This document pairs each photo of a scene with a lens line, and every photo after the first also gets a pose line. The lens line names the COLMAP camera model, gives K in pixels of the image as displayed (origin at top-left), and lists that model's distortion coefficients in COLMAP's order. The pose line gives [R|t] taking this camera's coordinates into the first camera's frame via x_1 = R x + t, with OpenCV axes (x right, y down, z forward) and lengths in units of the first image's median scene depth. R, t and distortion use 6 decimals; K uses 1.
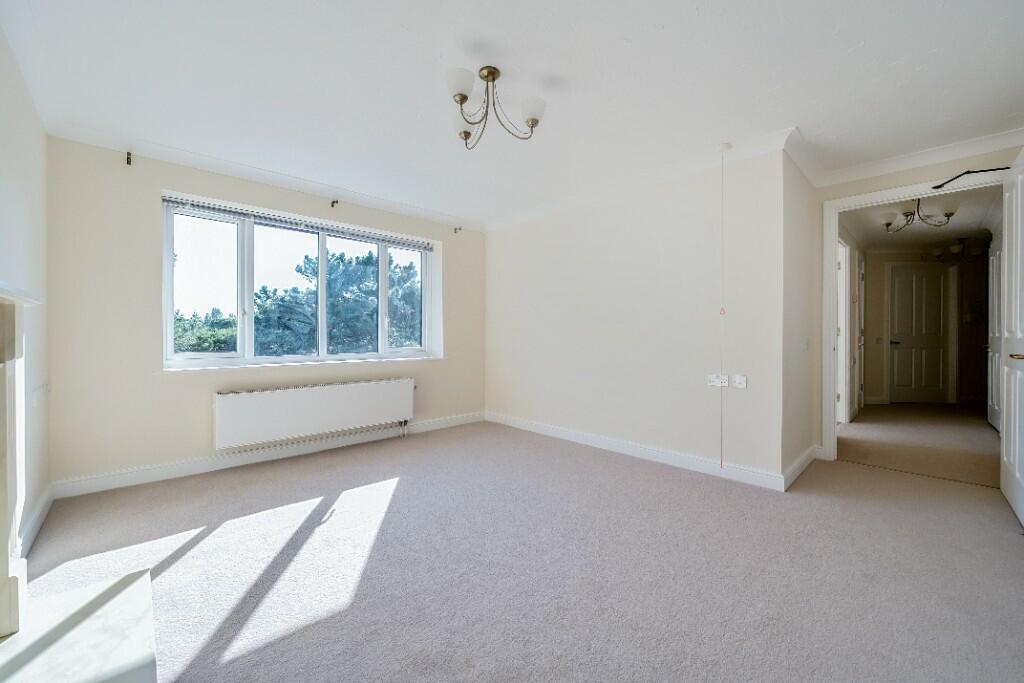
lens RADIAL K [[386.2, 0, 512.0], [0, 386.2, 341.5], [0, 0, 1]] dist [-0.000088, -0.000028]
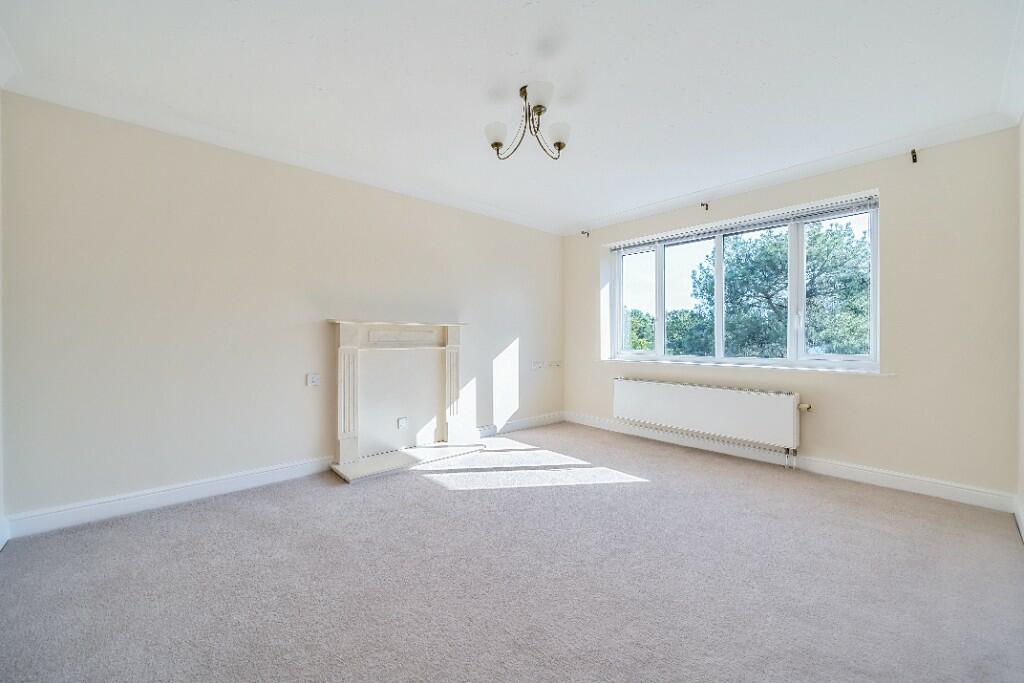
lens RADIAL K [[396.9, 0, 519.0], [0, 396.9, 336.8], [0, 0, 1]] dist [-0.010145, -0.000026]
pose [[0.008674, -0.002910, -0.999958, 0.540407], [-0.013397, 0.999906, -0.003026, -0.007840], [0.999873, 0.013422, 0.008634, 0.484933]]
